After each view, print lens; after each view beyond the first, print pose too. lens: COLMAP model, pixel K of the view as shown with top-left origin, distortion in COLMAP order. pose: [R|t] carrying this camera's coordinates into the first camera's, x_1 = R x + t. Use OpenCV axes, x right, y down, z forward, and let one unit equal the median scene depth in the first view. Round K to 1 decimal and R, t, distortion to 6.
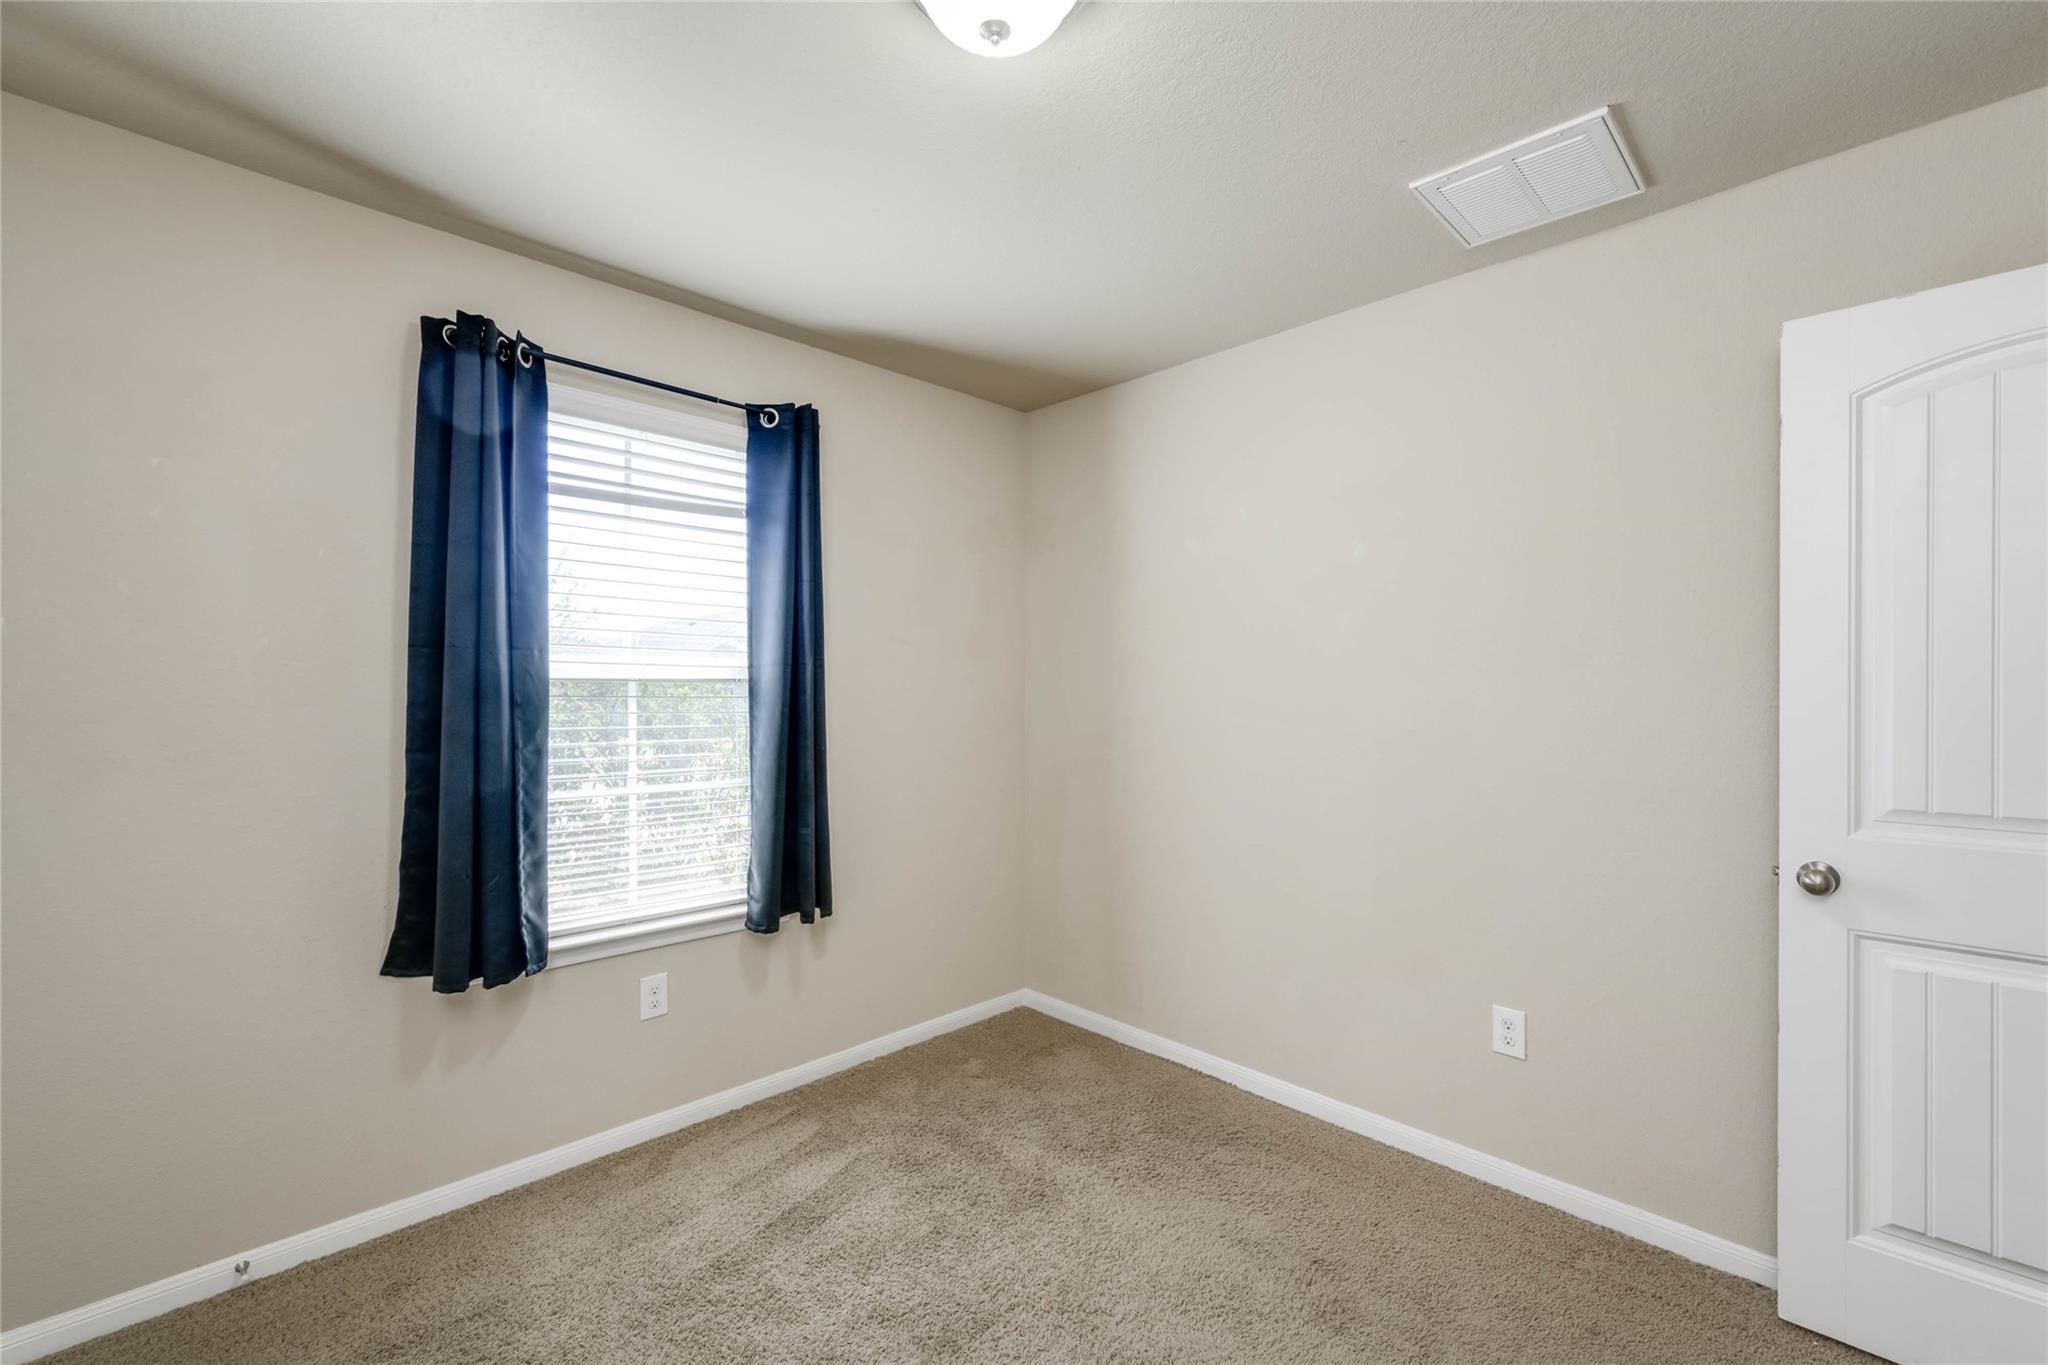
lens RADIAL K [[871.4, 0, 1025.0], [0, 871.4, 687.7], [0, 0, 1]] dist [0.000347, -0.000052]
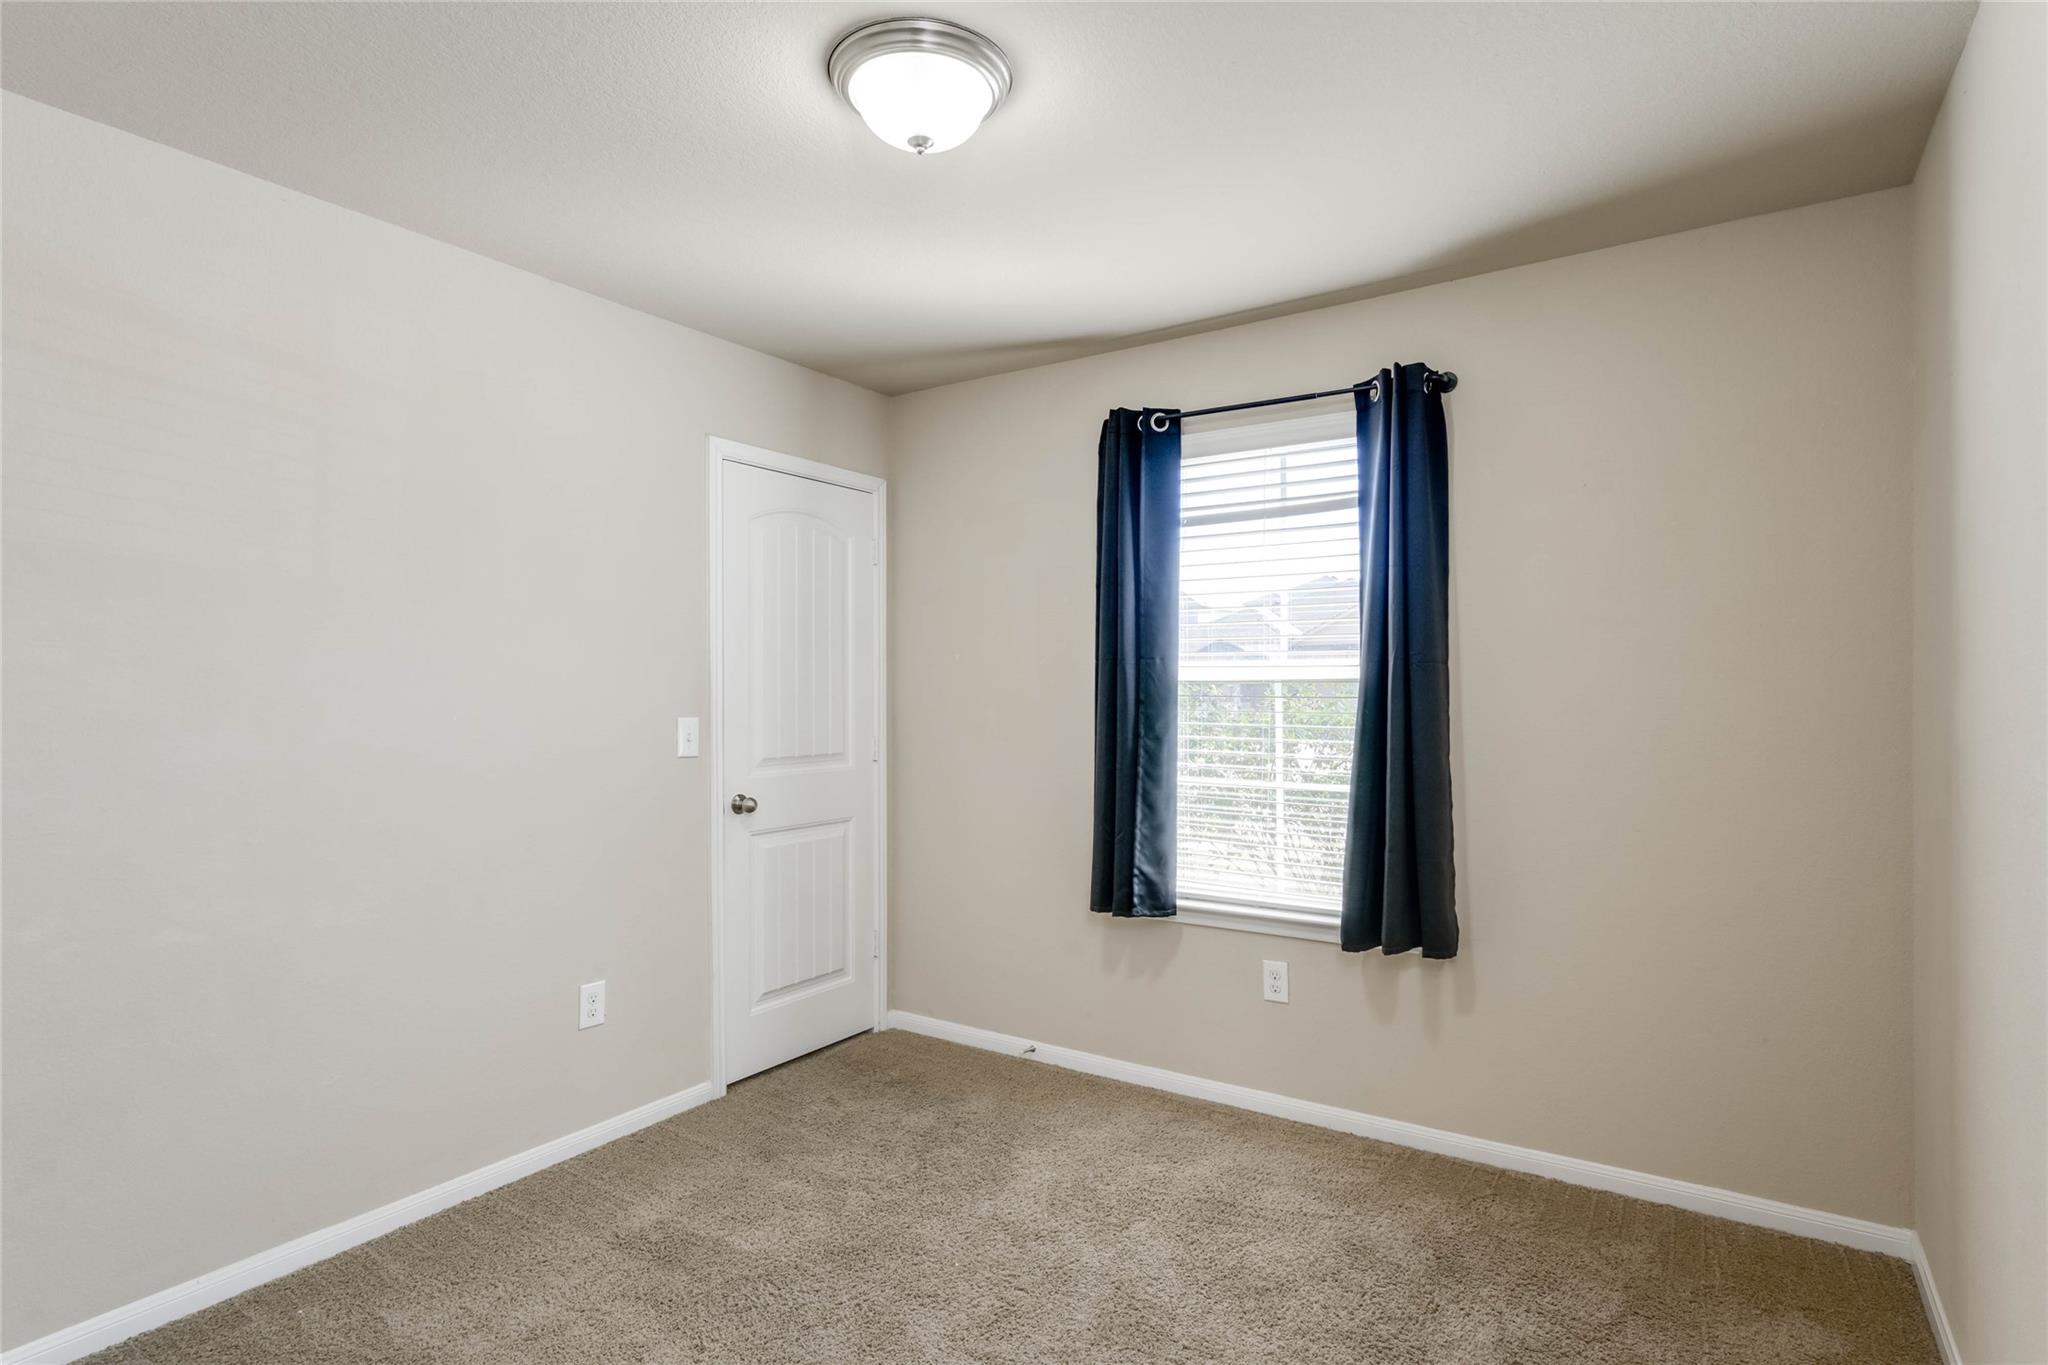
lens RADIAL K [[1057.8, 0, 1024.0], [0, 1057.8, 682.5], [0, 0, 1]] dist [0.000034, 0.000159]
pose [[0.202017, -0.003512, -0.979376, 0.838223], [0.005749, 0.999981, -0.002400, -0.006150], [0.979365, -0.005146, 0.202034, 0.489808]]
